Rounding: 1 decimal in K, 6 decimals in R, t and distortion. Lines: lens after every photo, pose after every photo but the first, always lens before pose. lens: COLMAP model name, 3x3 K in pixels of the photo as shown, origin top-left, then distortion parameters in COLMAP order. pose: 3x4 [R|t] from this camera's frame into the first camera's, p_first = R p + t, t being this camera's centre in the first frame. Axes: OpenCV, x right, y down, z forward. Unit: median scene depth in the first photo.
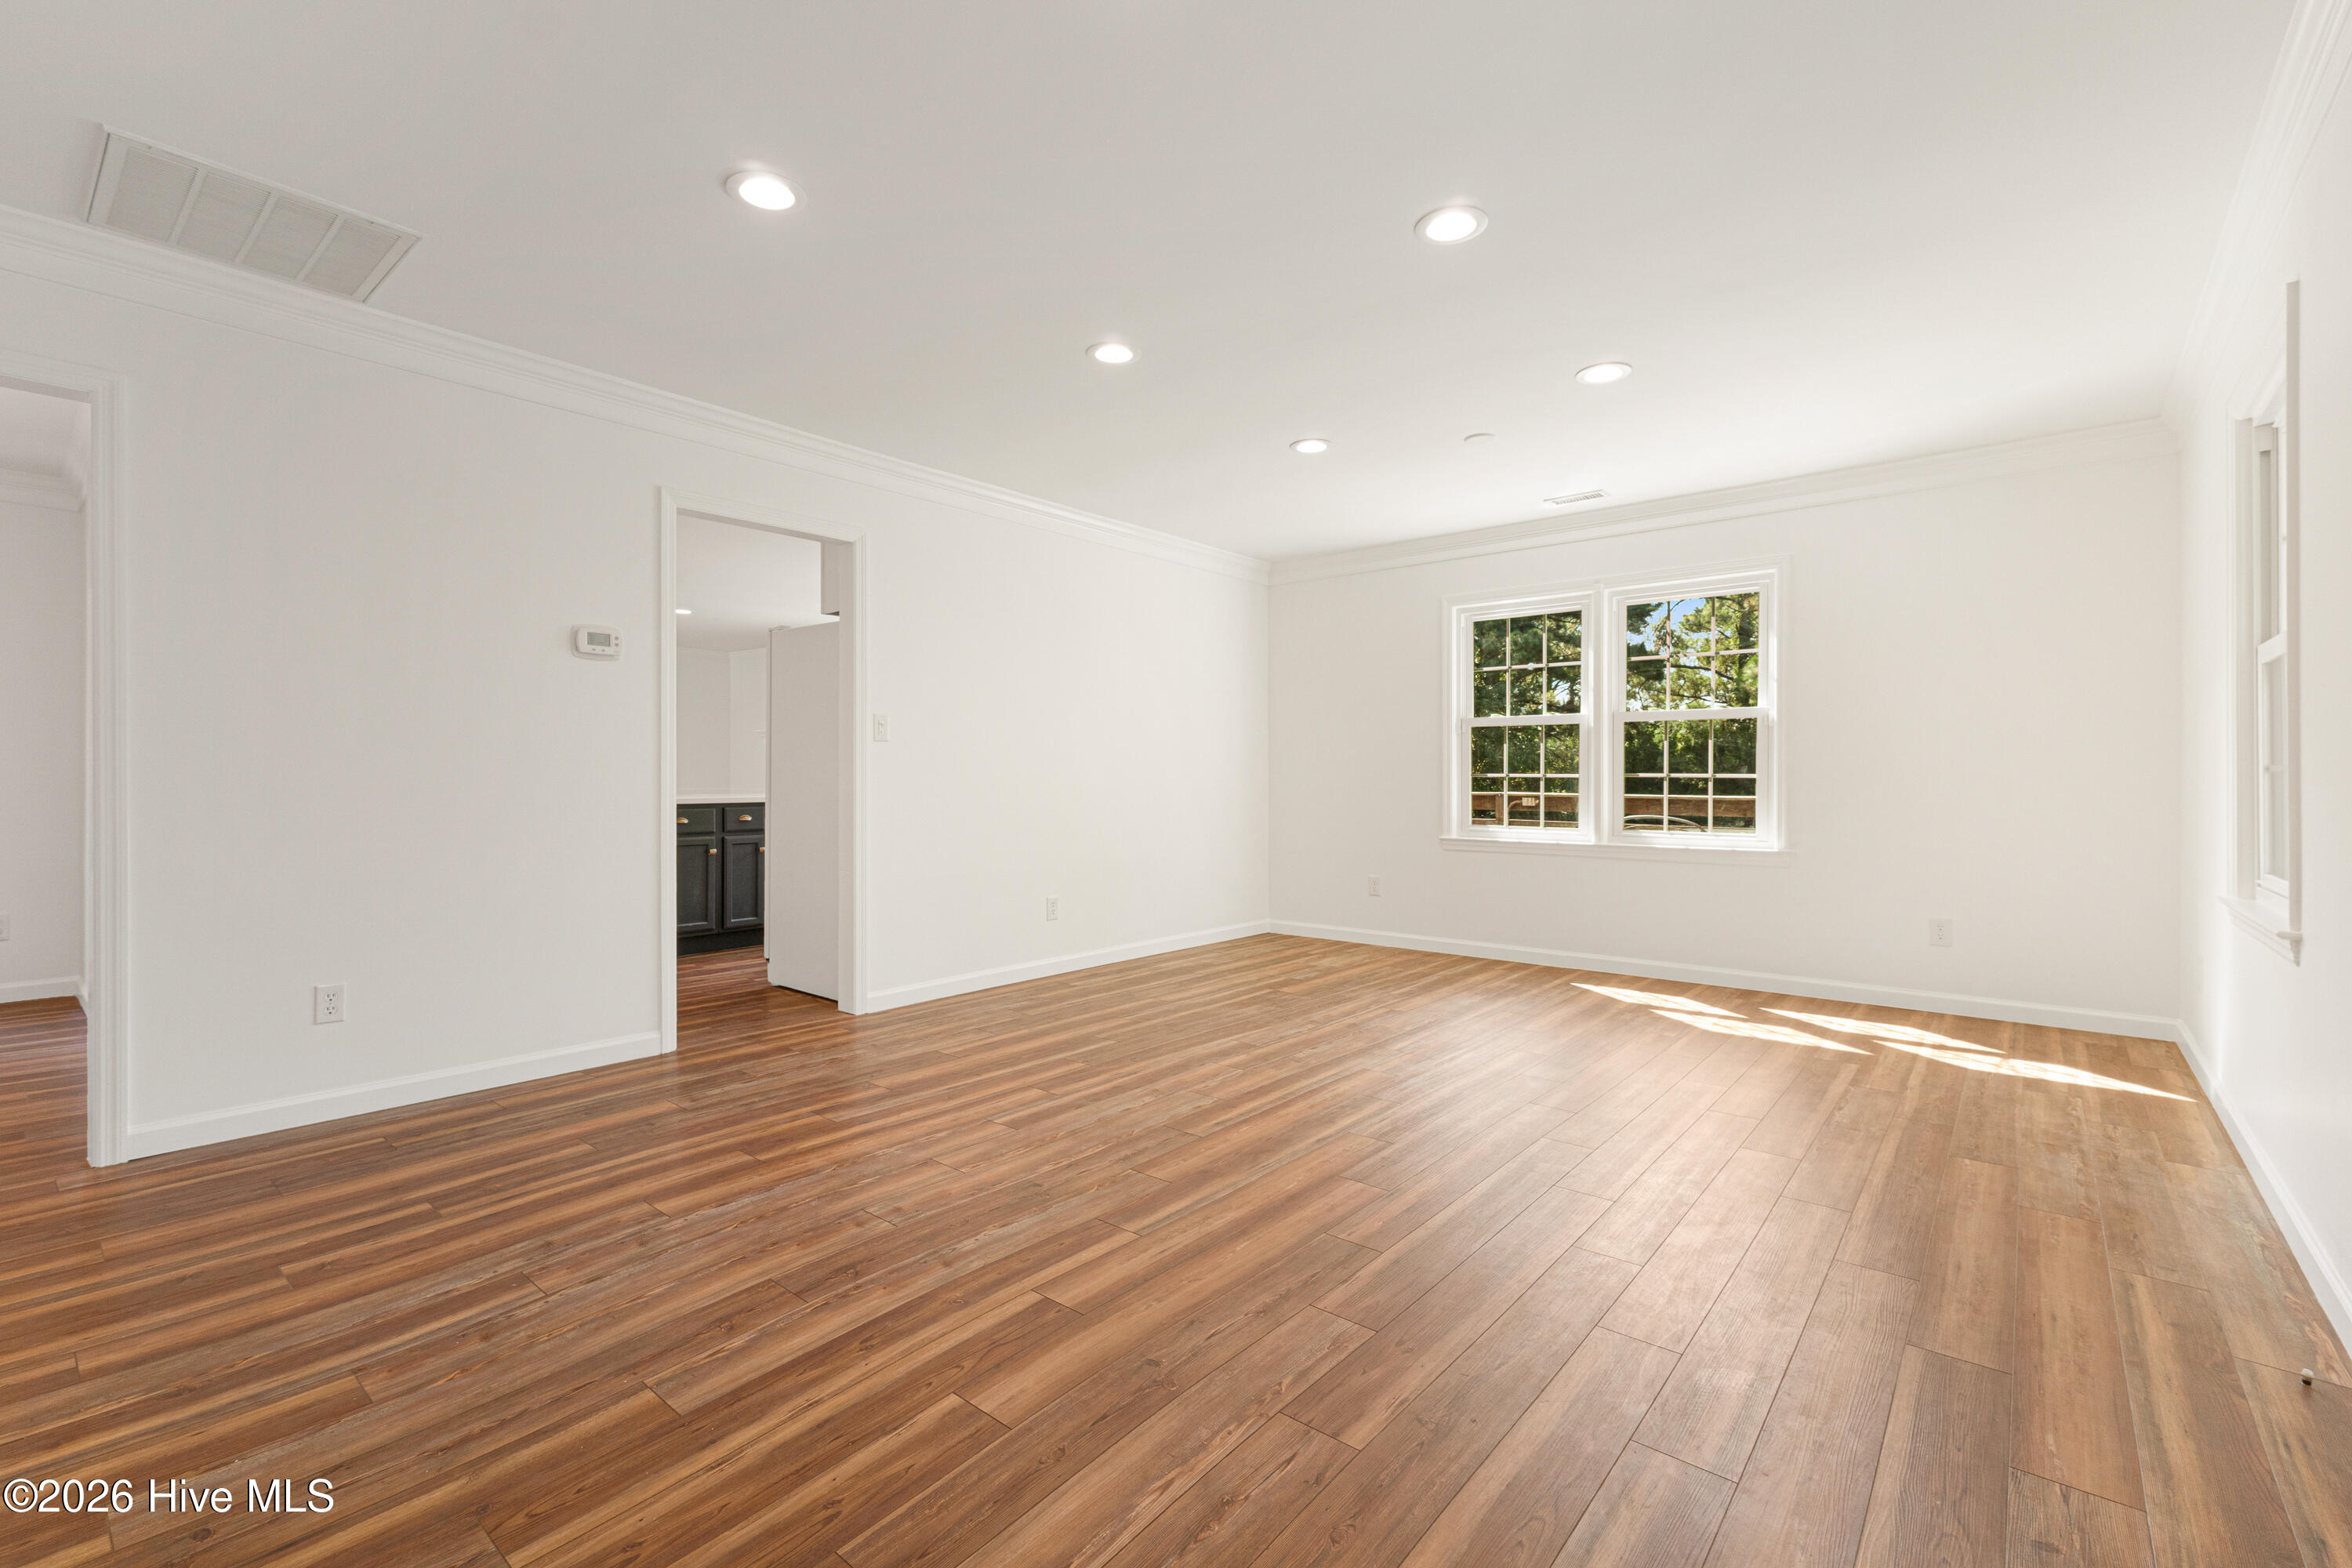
lens RADIAL K [[1024.7, 0, 1176.0], [0, 1024.7, 784.0], [0, 0, 1]] dist [0.001518, -0.000079]
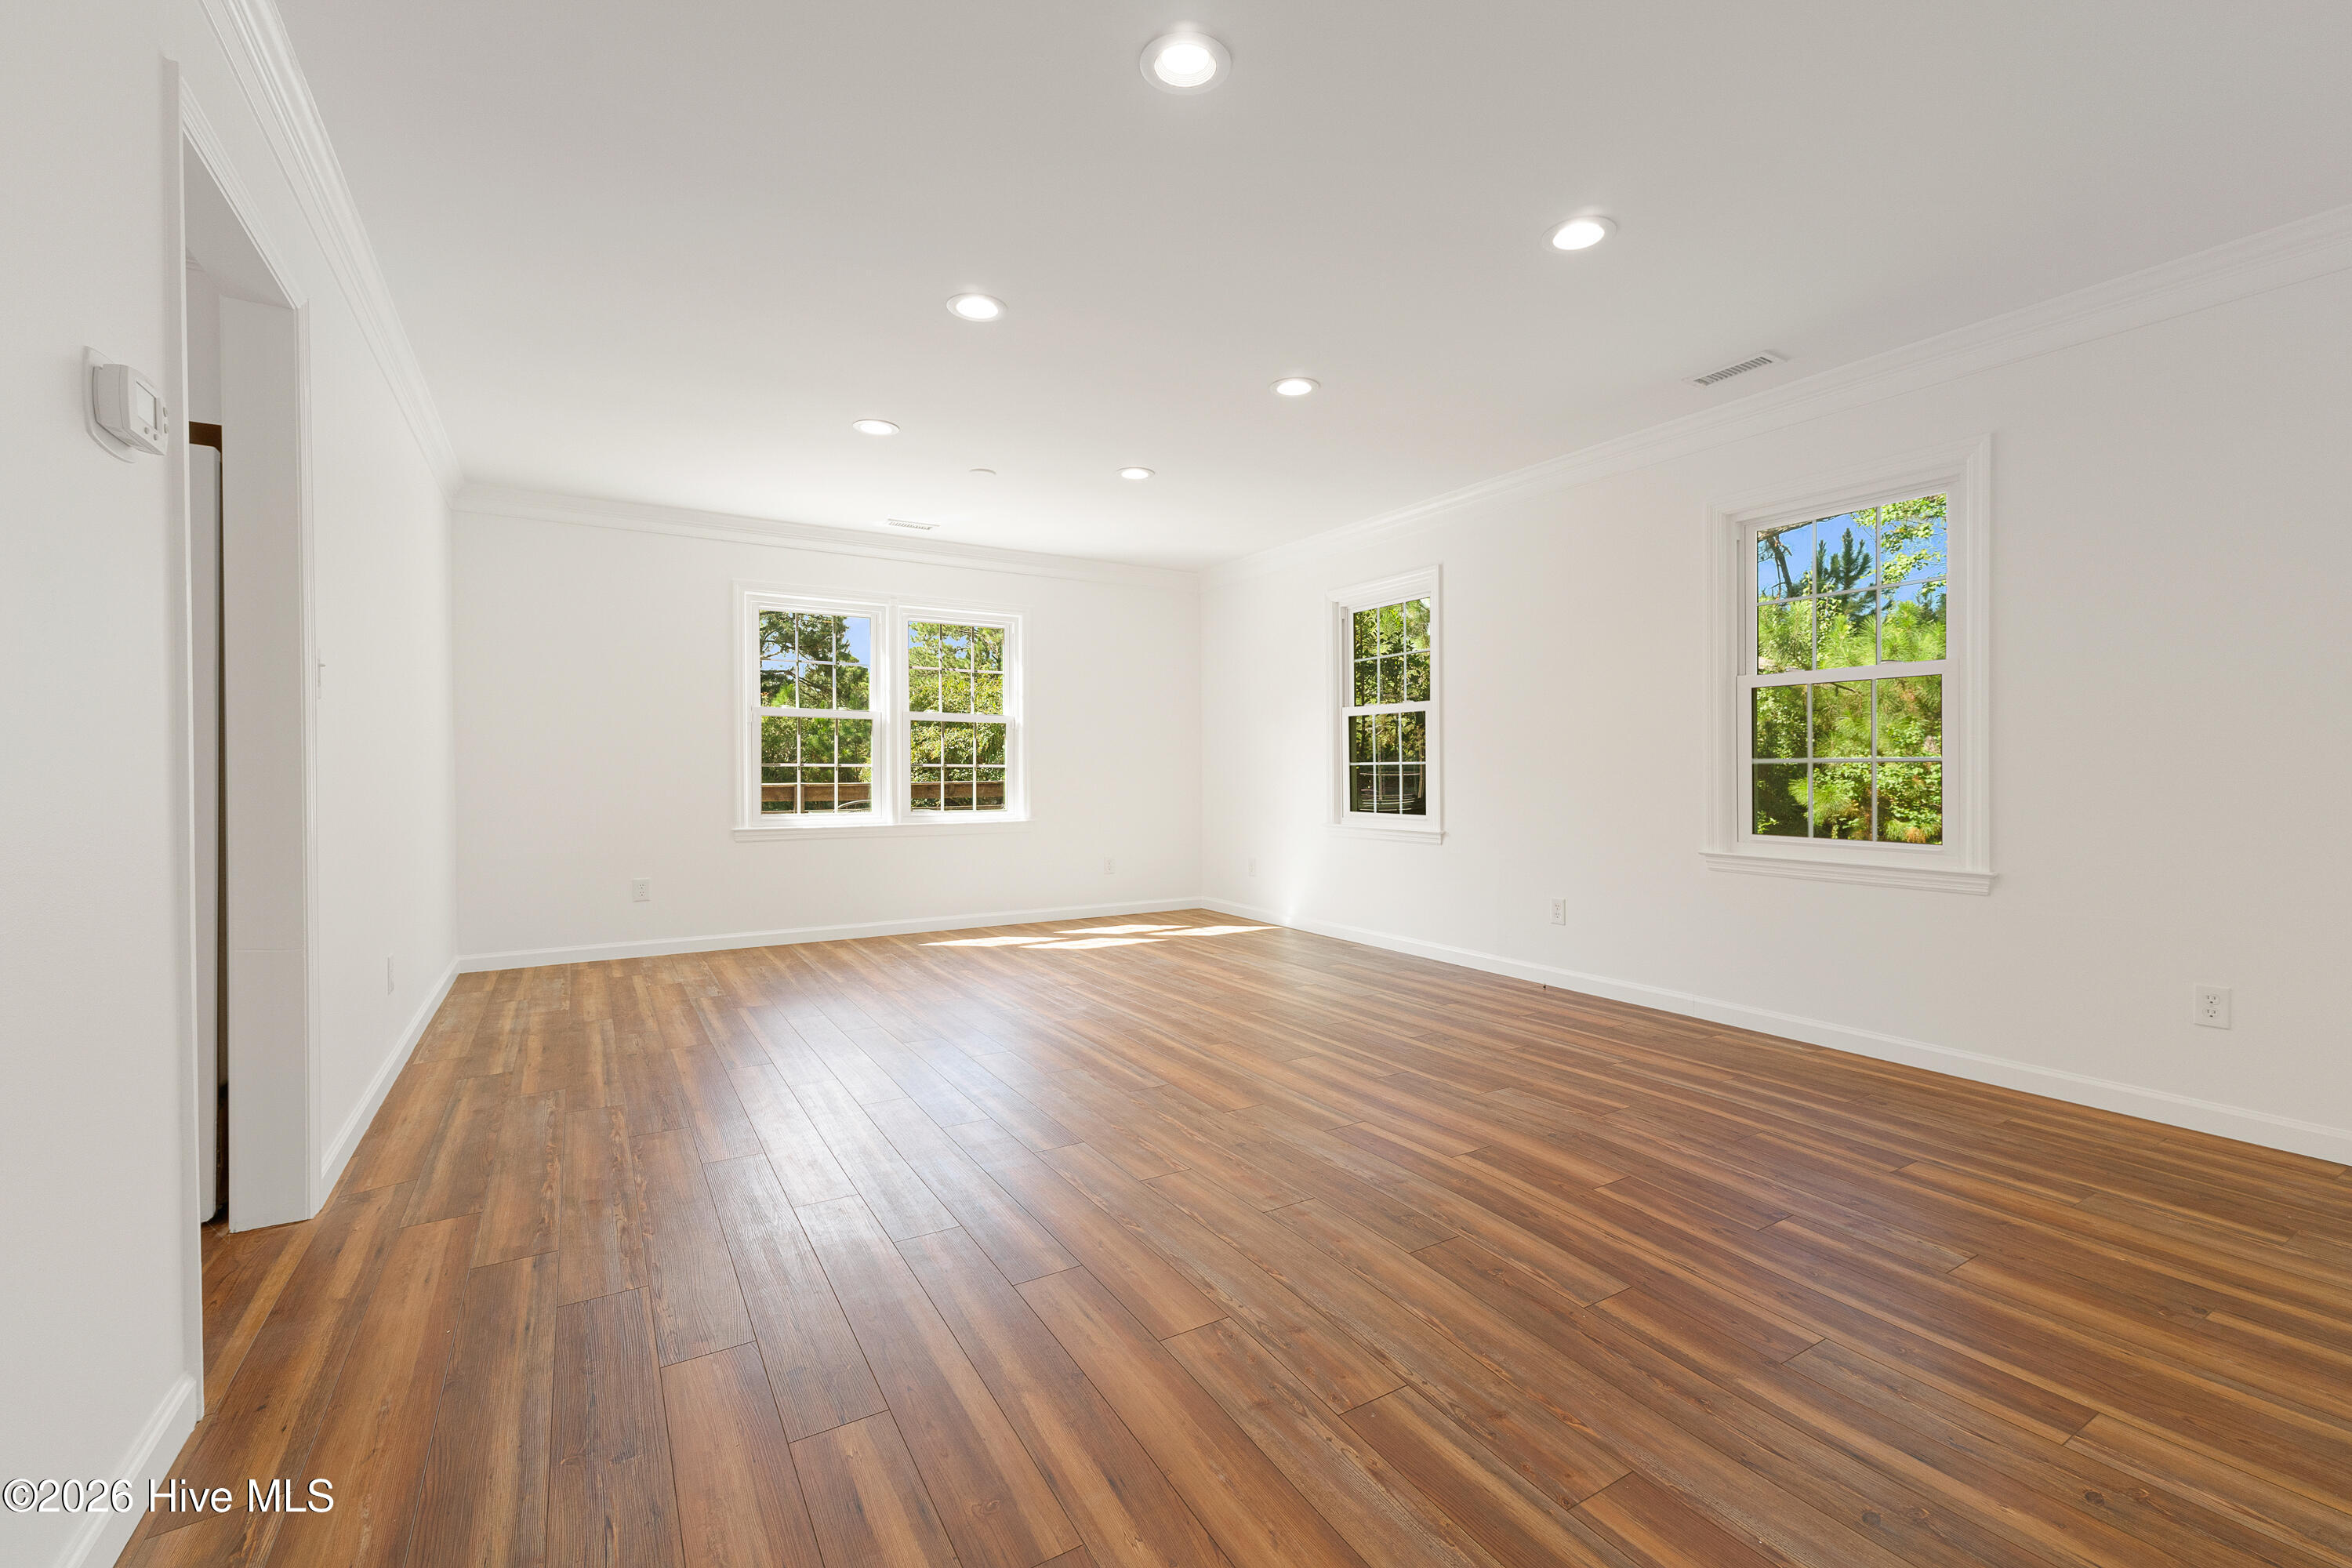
lens RADIAL K [[985.4, 0, 1174.9], [0, 985.4, 776.2], [0, 0, 1]] dist [0.004313, 0.000593]
pose [[0.319946, -0.009283, 0.947390, -0.983945], [0.006354, 0.999951, 0.007652, -0.005155], [-0.947415, 0.003571, 0.319989, 0.630650]]
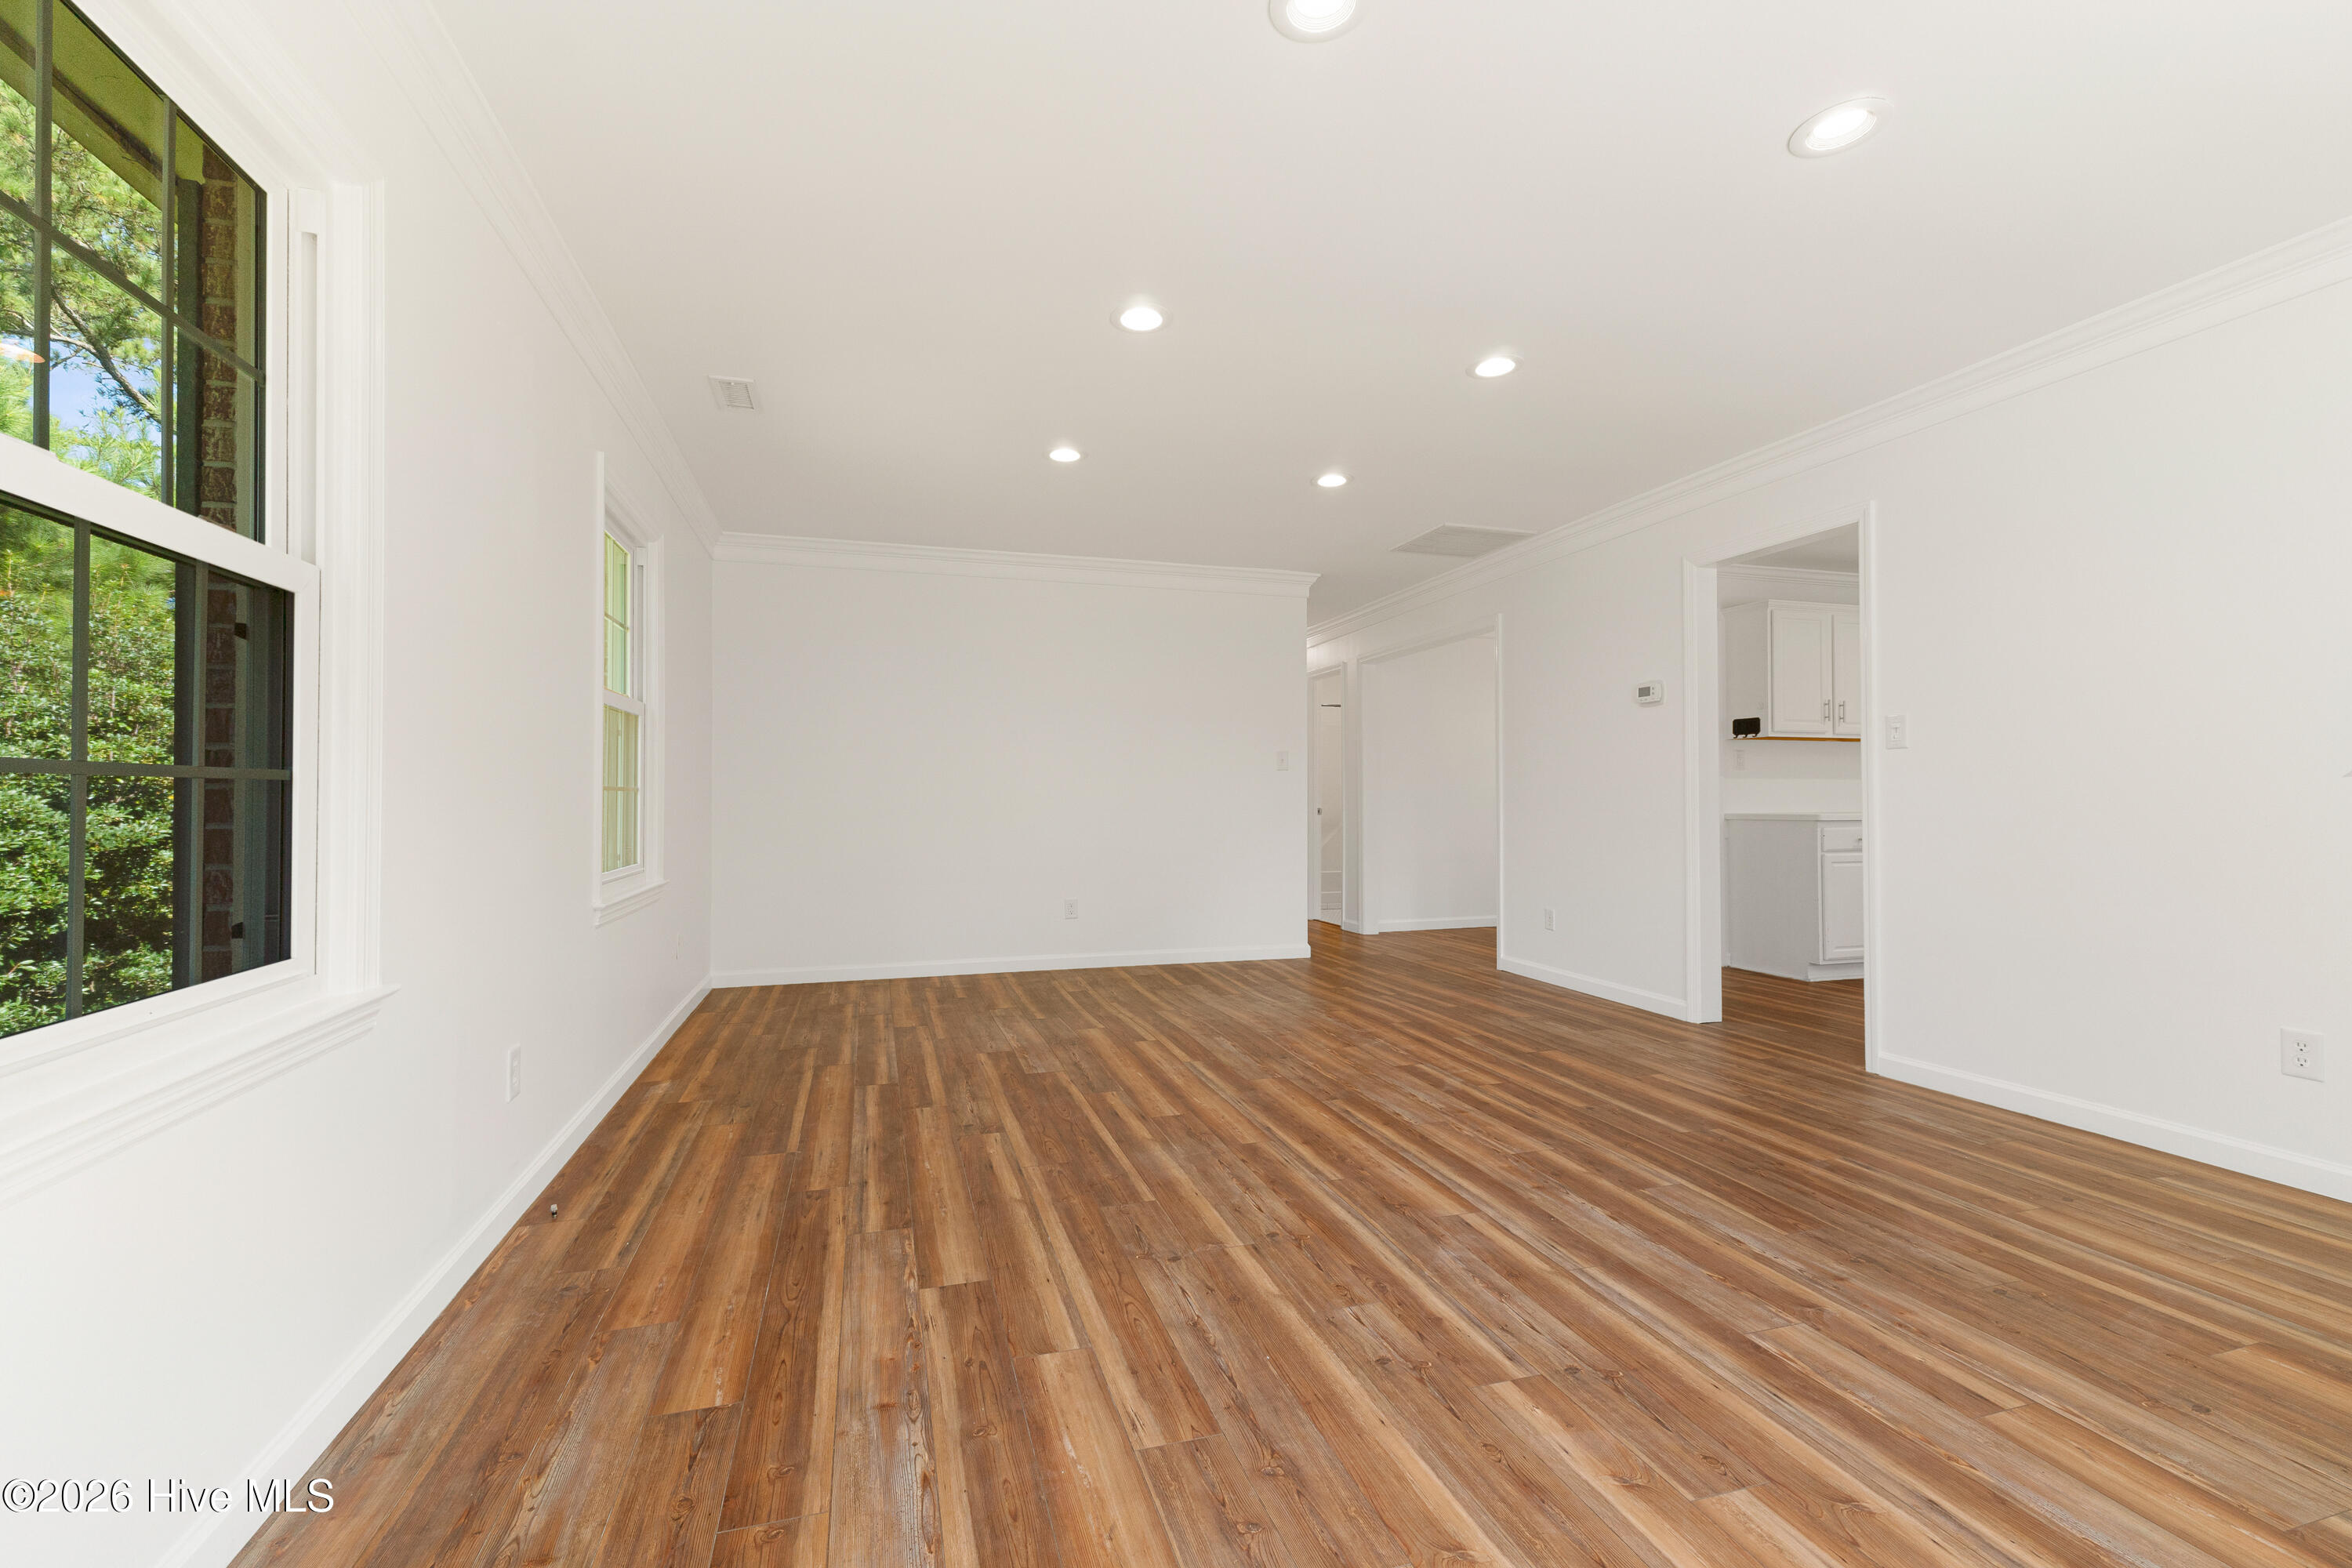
lens RADIAL K [[985.4, 0, 1174.9], [0, 985.4, 776.2], [0, 0, 1]] dist [0.004313, 0.000593]
pose [[-0.545308, -0.017894, -0.838045, 1.044090], [-0.001316, 0.999789, -0.020491, -0.003602], [0.838235, -0.010071, -0.545217, 1.446360]]
